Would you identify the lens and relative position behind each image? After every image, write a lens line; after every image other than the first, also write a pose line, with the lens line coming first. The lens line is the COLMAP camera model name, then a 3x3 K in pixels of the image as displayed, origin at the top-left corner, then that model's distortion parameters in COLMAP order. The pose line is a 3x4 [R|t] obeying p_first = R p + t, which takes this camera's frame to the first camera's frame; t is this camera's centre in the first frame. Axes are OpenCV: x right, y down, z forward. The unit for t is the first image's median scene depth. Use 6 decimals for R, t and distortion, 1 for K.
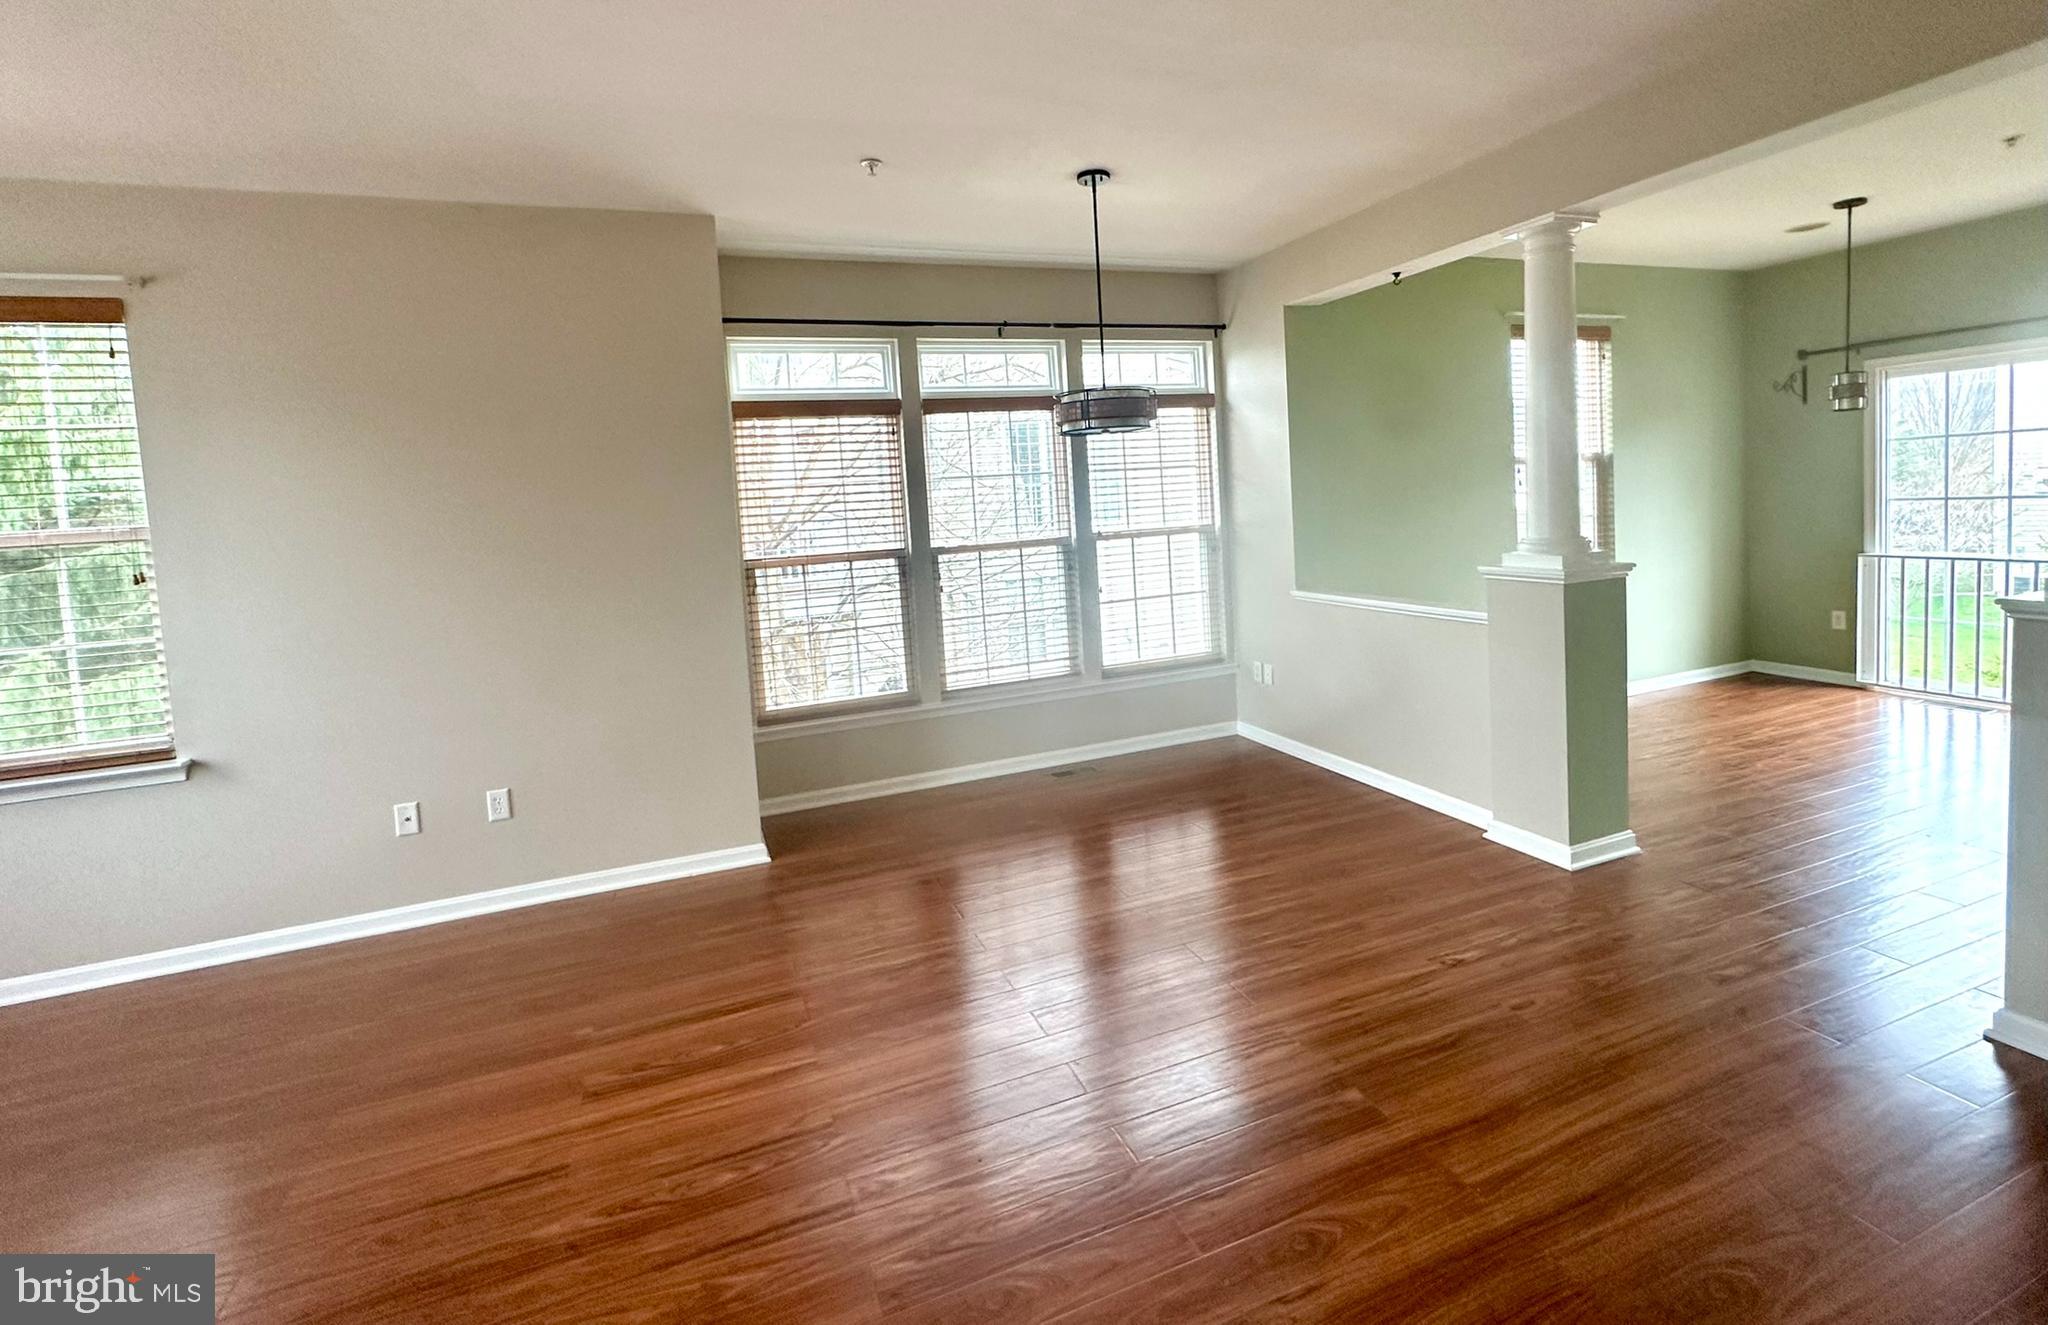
lens RADIAL K [[936.3, 0, 1008.3], [0, 936.3, 553.5], [0, 0, 1]] dist [0.004547, 0.001263]
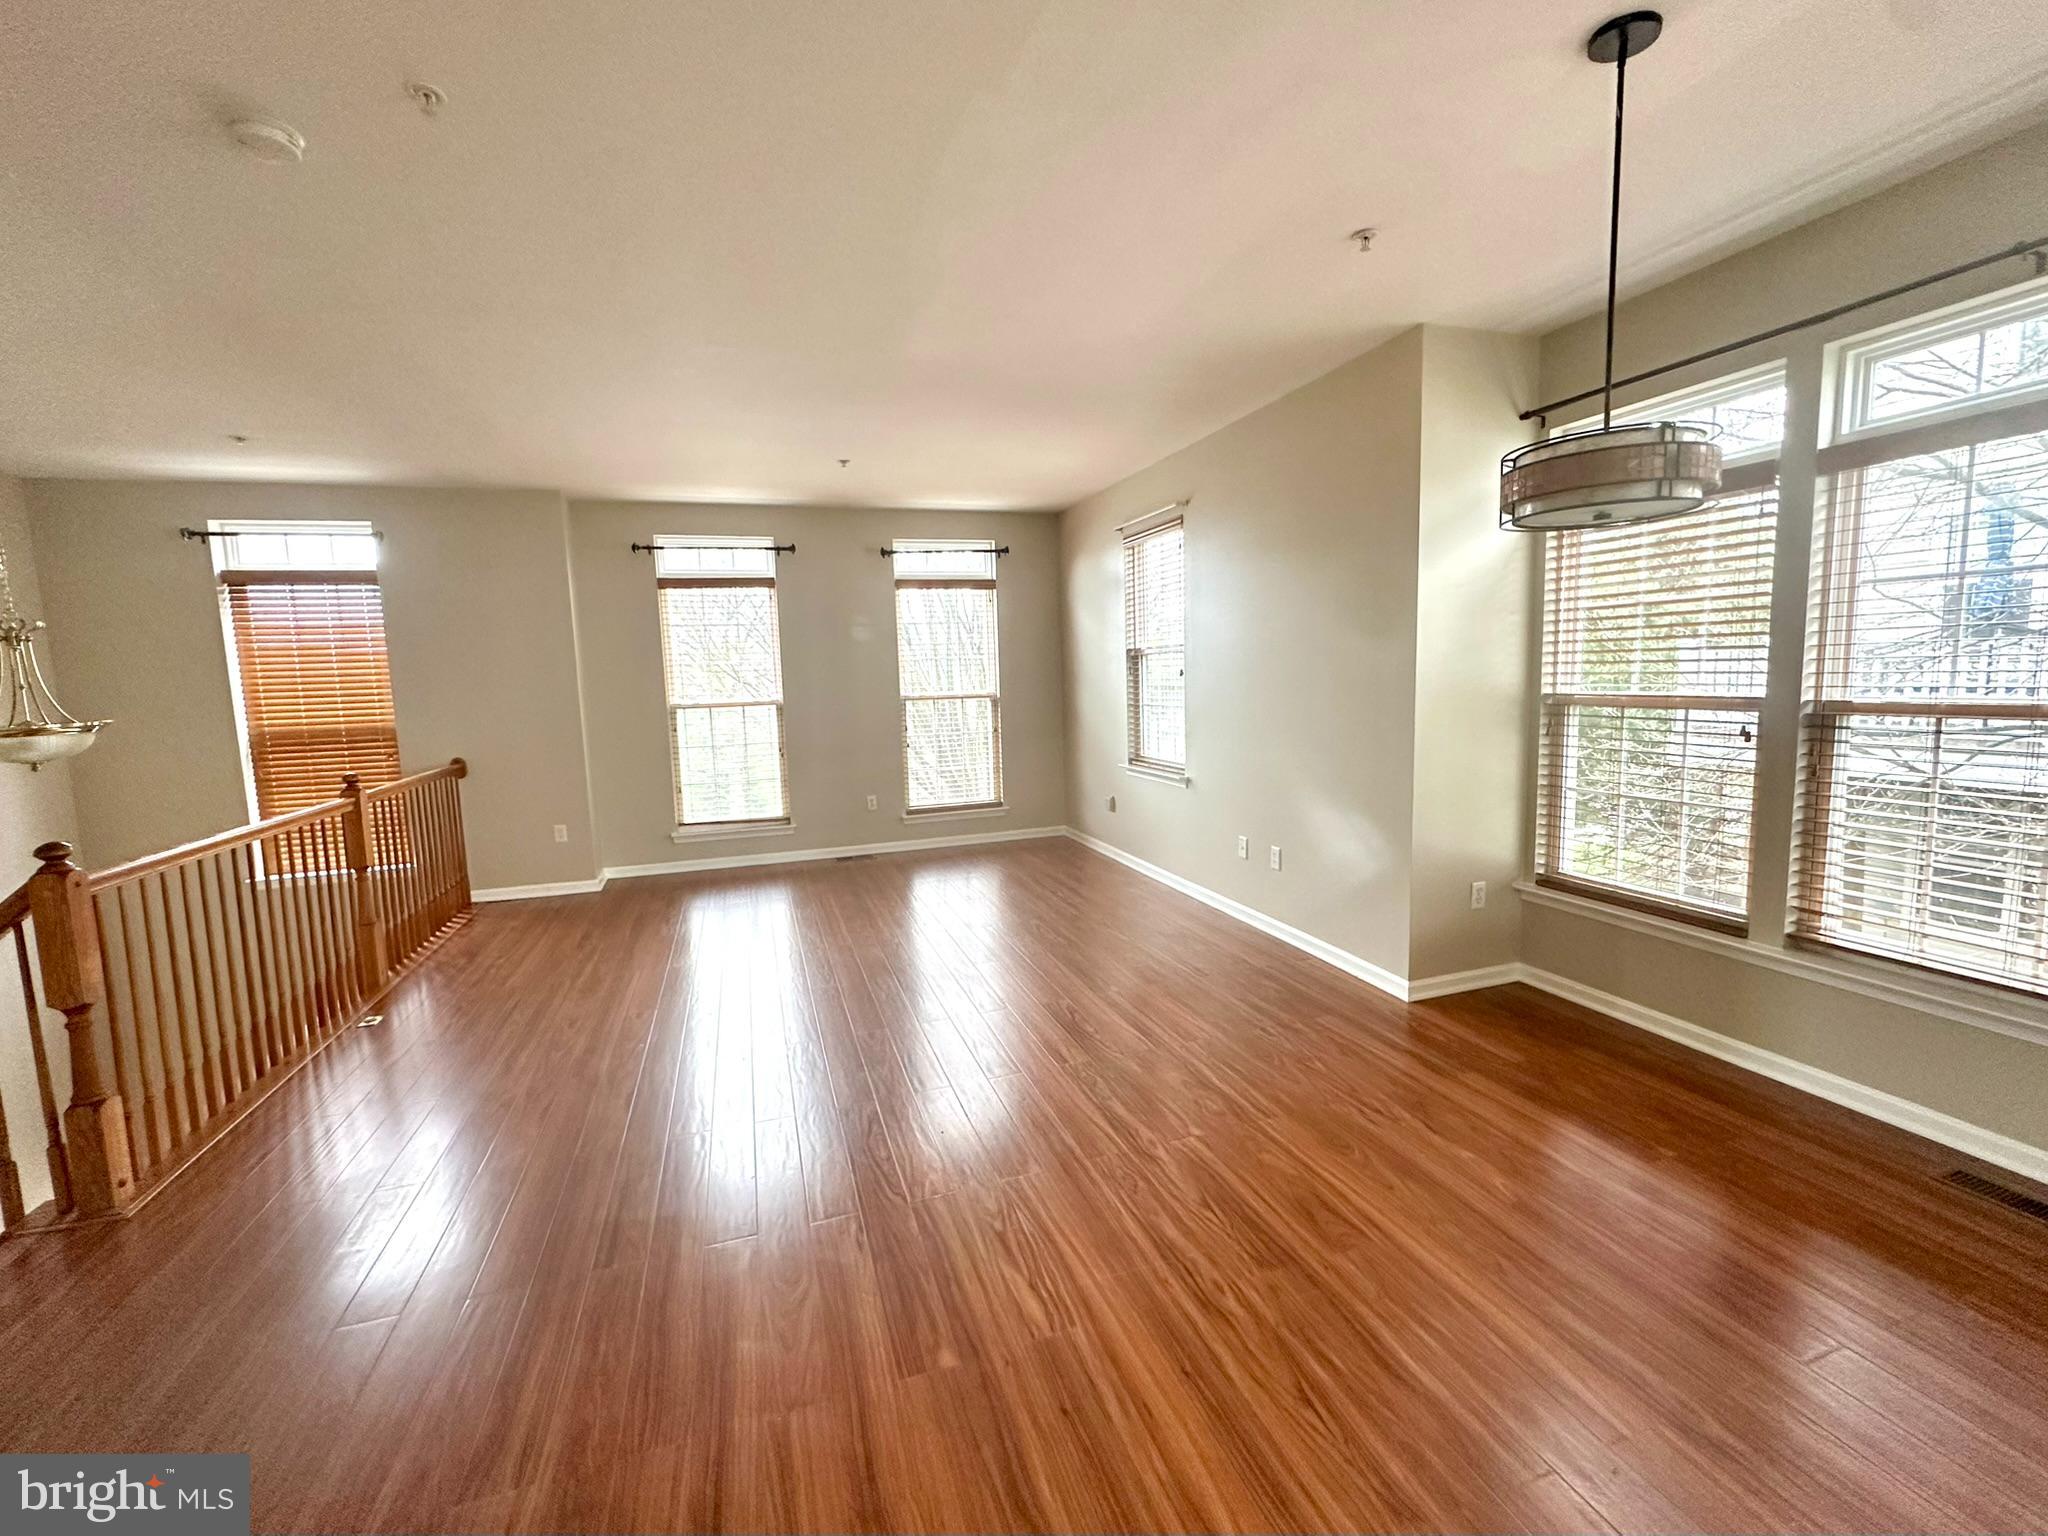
lens RADIAL K [[856.0, 0, 1012.5], [0, 856.0, 761.3], [0, 0, 1]] dist [-0.007138, 0.001728]
pose [[-0.062461, 0.162768, -0.984685, 0.473862], [-0.026778, 0.985983, 0.164681, -0.042619], [0.997688, 0.036654, -0.057227, 0.491673]]
